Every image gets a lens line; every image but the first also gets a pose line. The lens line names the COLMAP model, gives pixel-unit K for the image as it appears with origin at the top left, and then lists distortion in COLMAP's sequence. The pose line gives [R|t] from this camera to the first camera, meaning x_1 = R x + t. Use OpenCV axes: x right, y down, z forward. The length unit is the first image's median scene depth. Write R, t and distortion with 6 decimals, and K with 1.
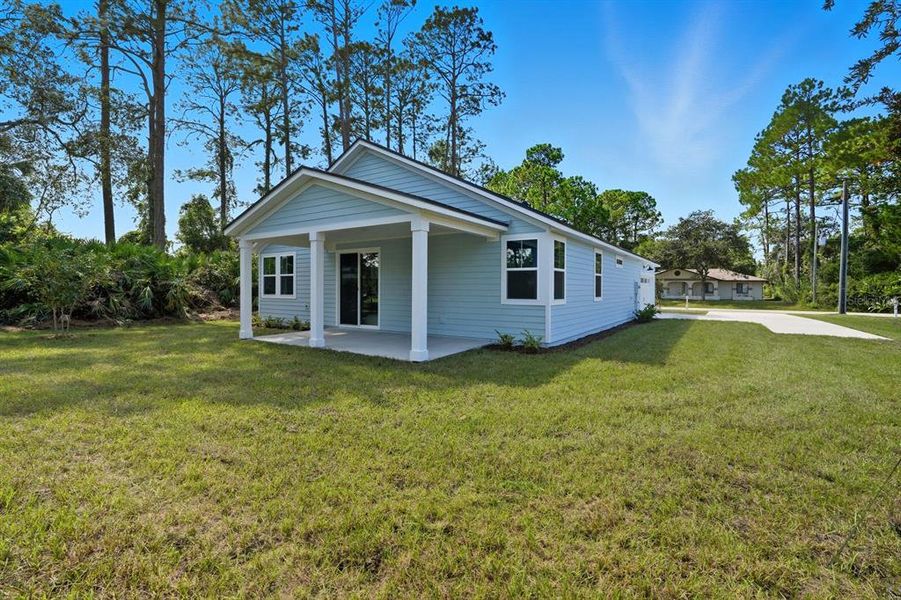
lens RADIAL K [[398.4, 0, 443.5], [0, 398.4, 295.2], [0, 0, 1]] dist [-0.006037, 0.002160]
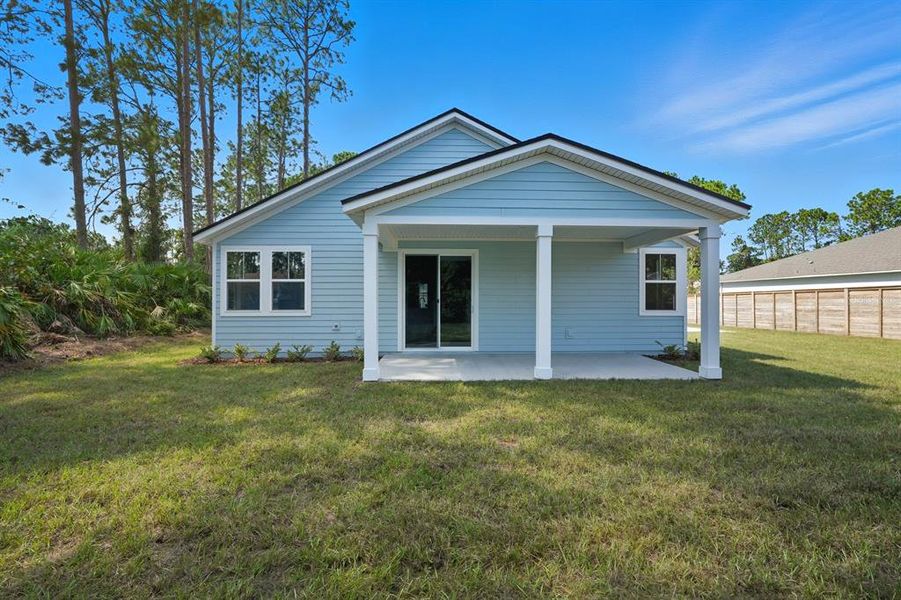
lens RADIAL K [[404.3, 0, 447.7], [0, 404.3, 296.9], [0, 0, 1]] dist [0.000311, 0.000924]
pose [[0.809043, 0.005410, 0.587725, -0.245020], [0.011367, 0.999627, -0.024848, -0.001429], [-0.587640, 0.026784, 0.808679, 0.129904]]
